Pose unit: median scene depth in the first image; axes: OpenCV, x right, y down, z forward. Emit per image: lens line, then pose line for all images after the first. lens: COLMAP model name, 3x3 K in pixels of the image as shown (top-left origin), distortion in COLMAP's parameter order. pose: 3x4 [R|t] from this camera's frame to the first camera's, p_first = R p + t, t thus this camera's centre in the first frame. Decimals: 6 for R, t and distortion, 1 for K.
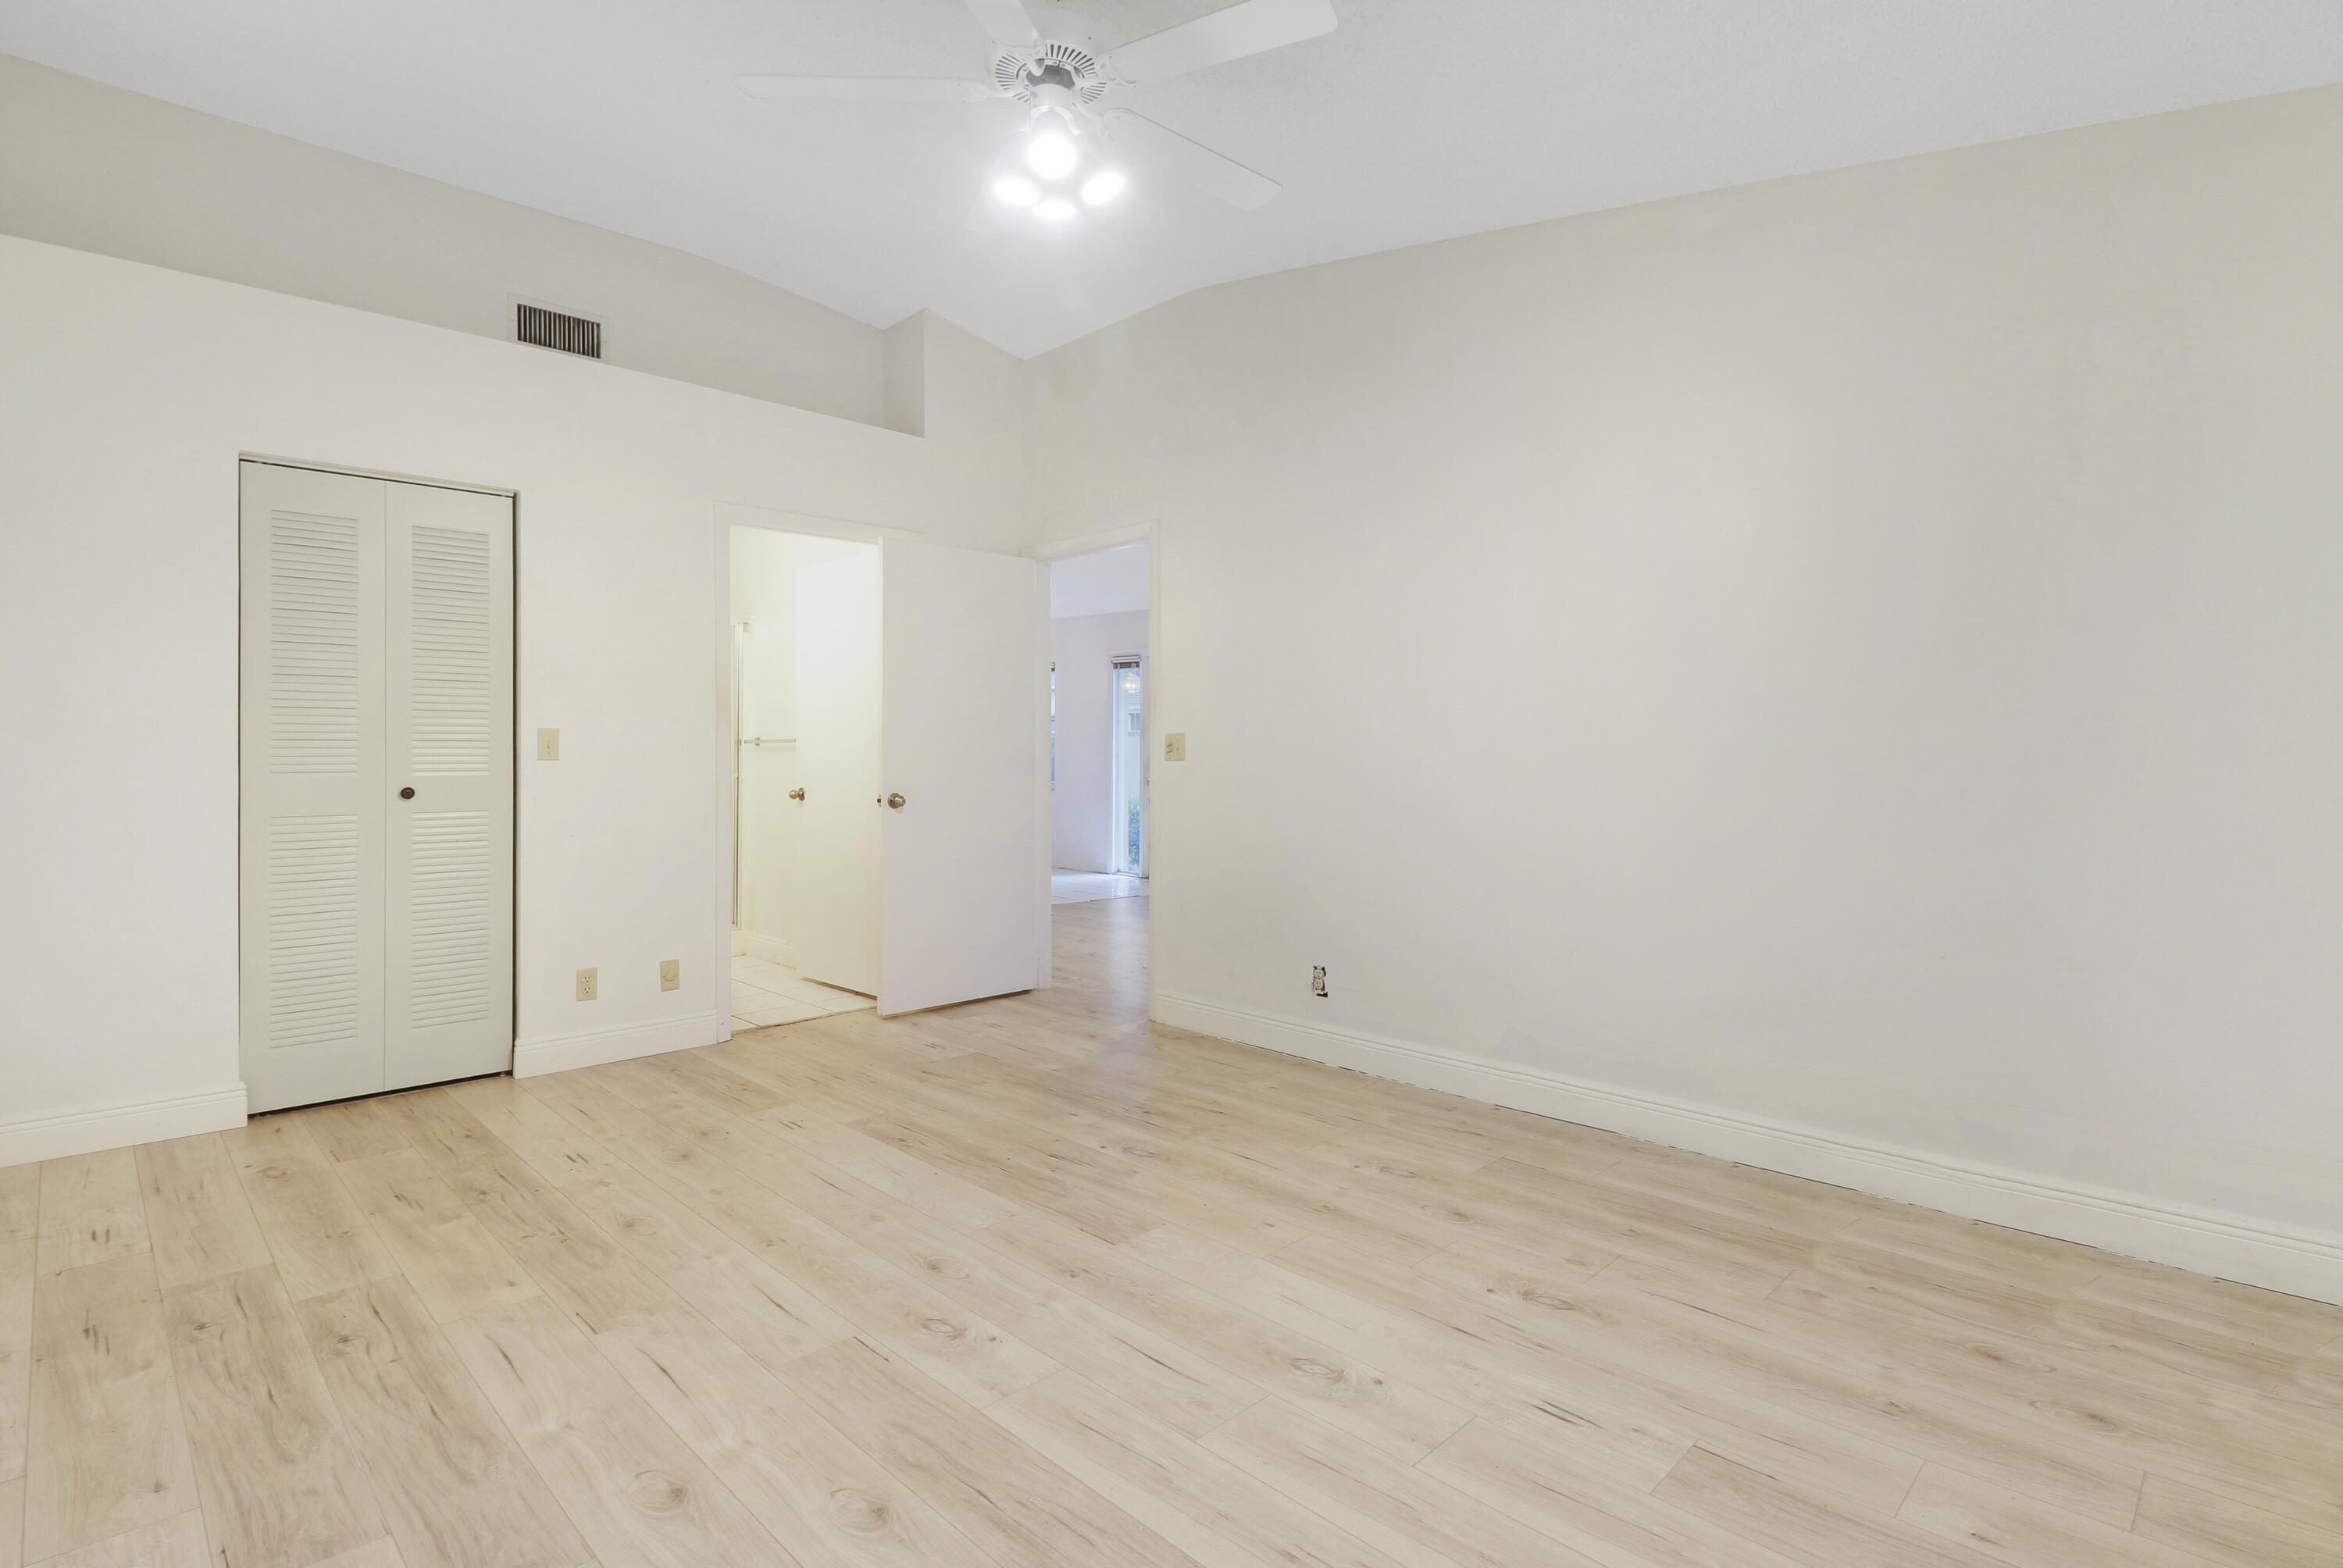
lens RADIAL K [[1123.2, 0, 1176.2], [0, 1123.2, 747.0], [0, 0, 1]] dist [0.003621, -0.014891]
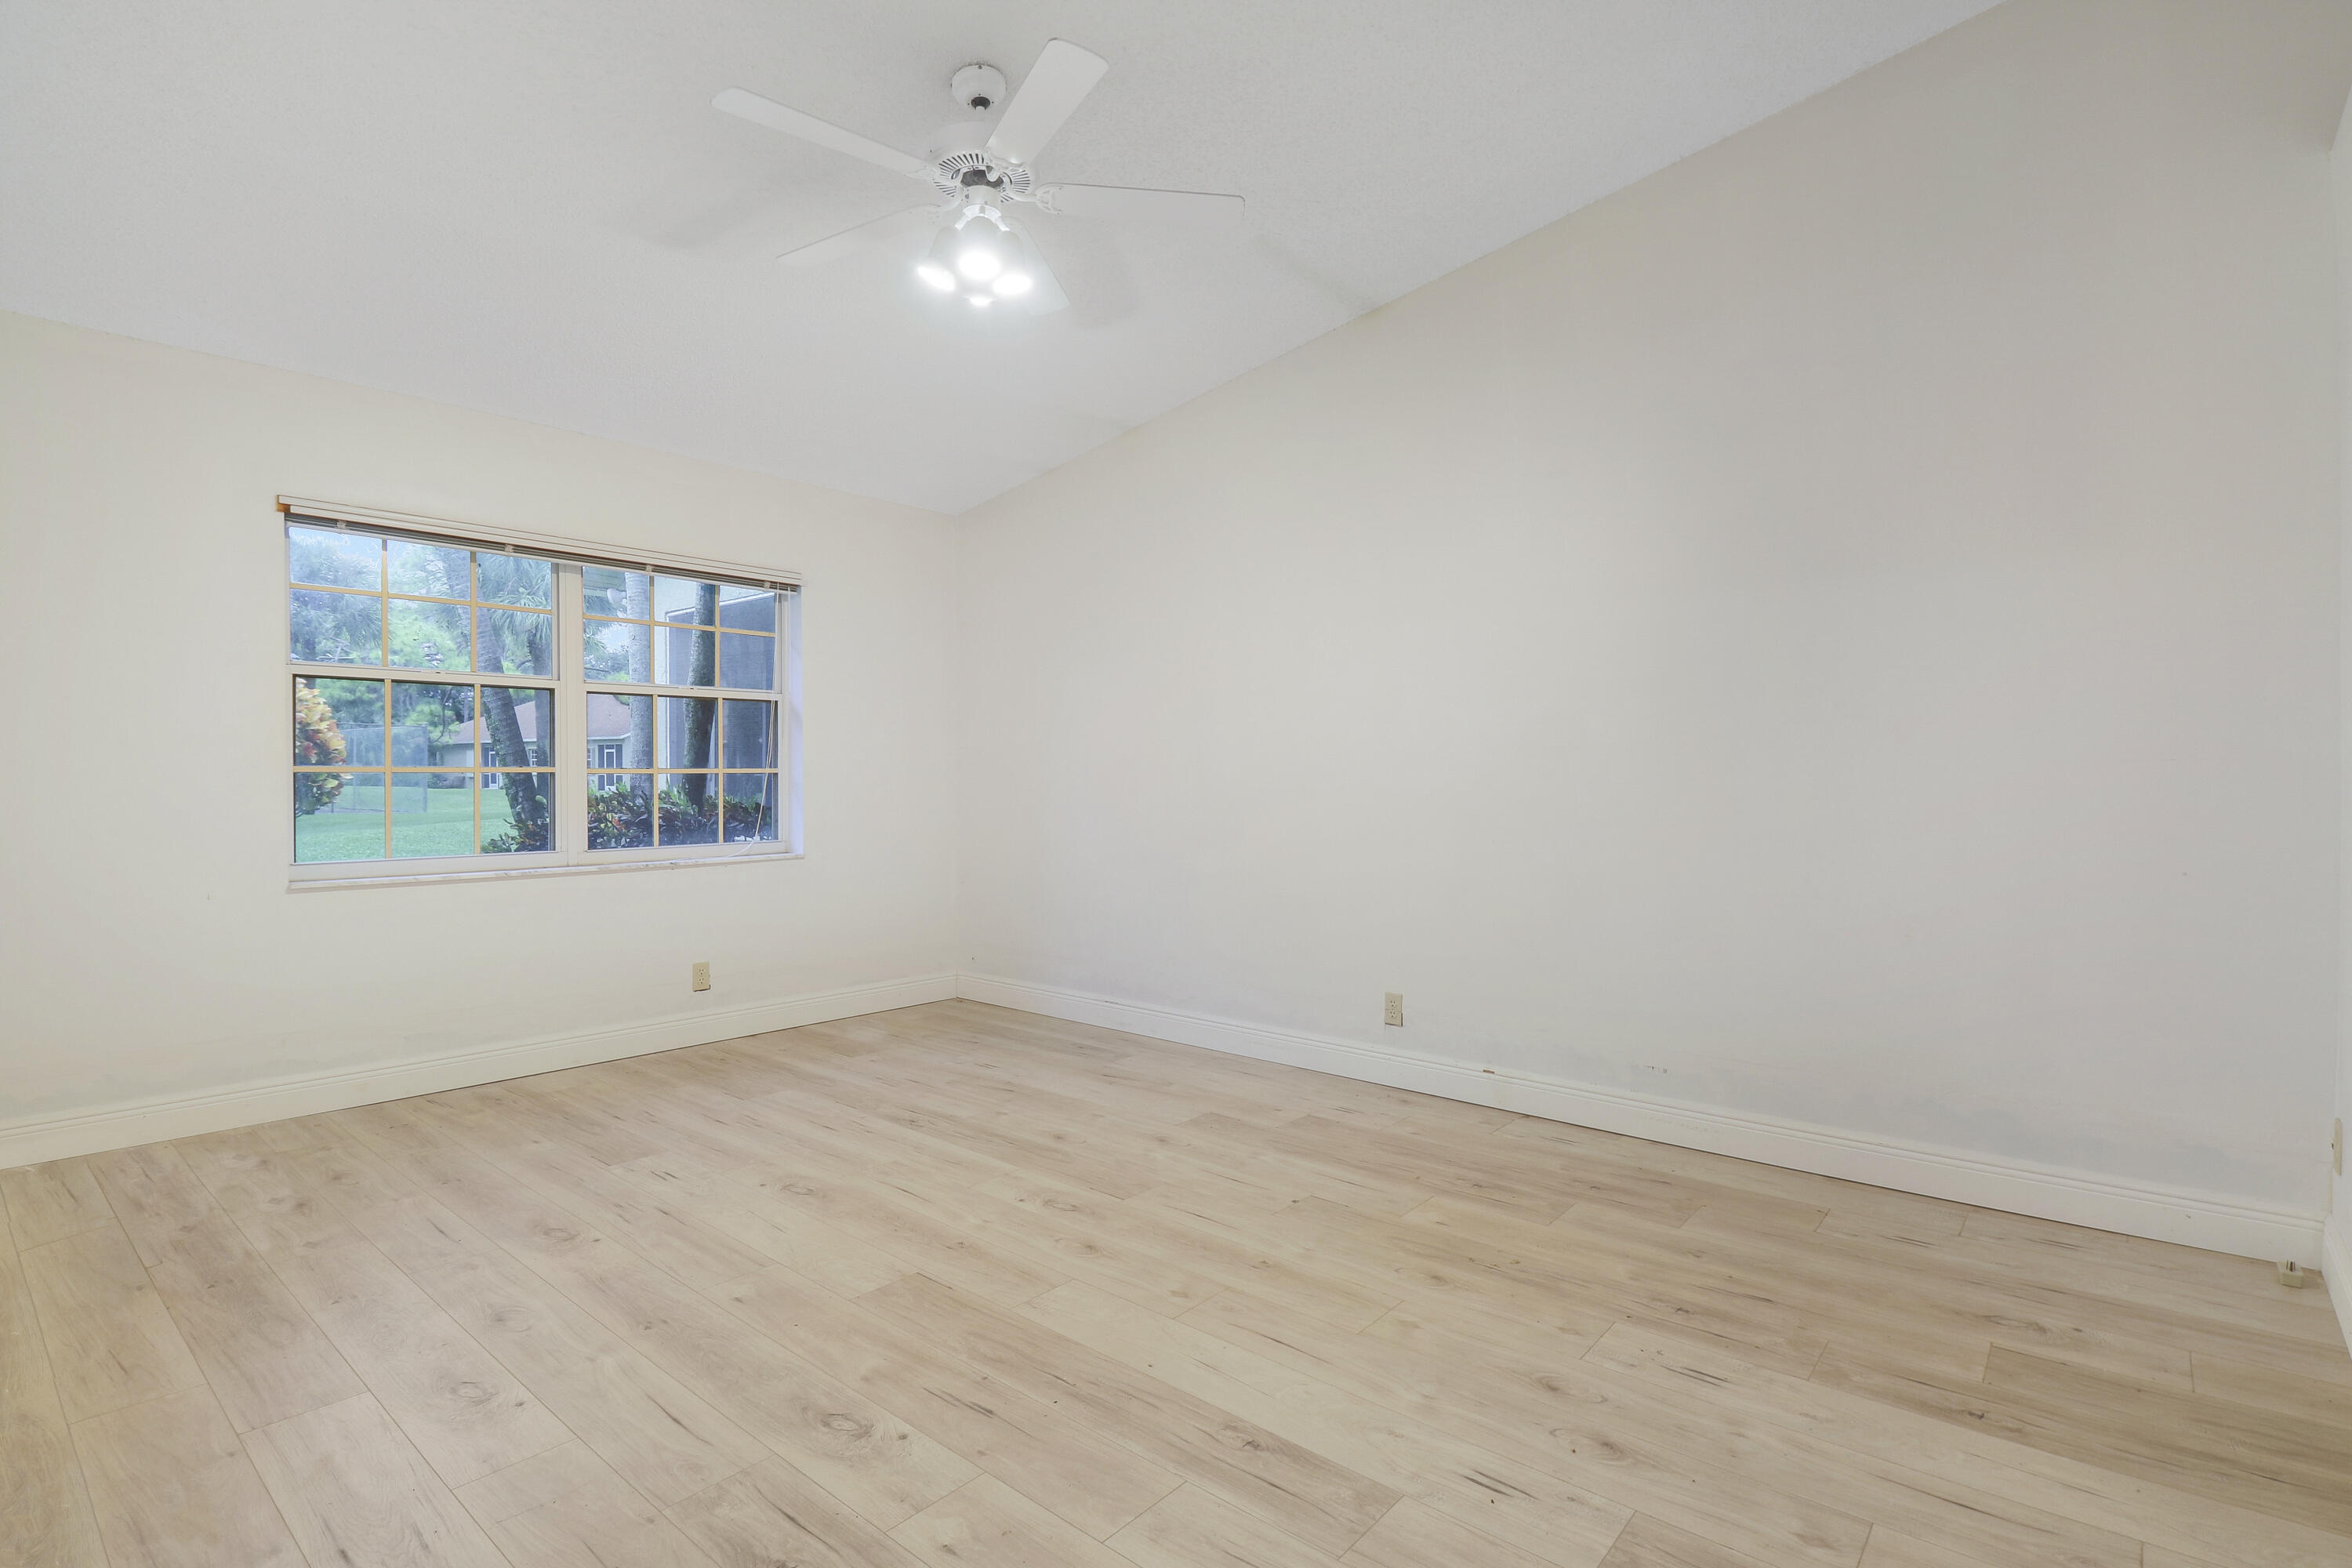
lens RADIAL K [[1127.6, 0, 1180.7], [0, 1127.6, 746.9], [0, 0, 1]] dist [0.003621, -0.014891]
pose [[-0.996323, -0.003658, -0.085593, -0.210553], [-0.001057, 0.999537, -0.030412, 0.010277], [0.085665, -0.030209, -0.995866, 2.141526]]
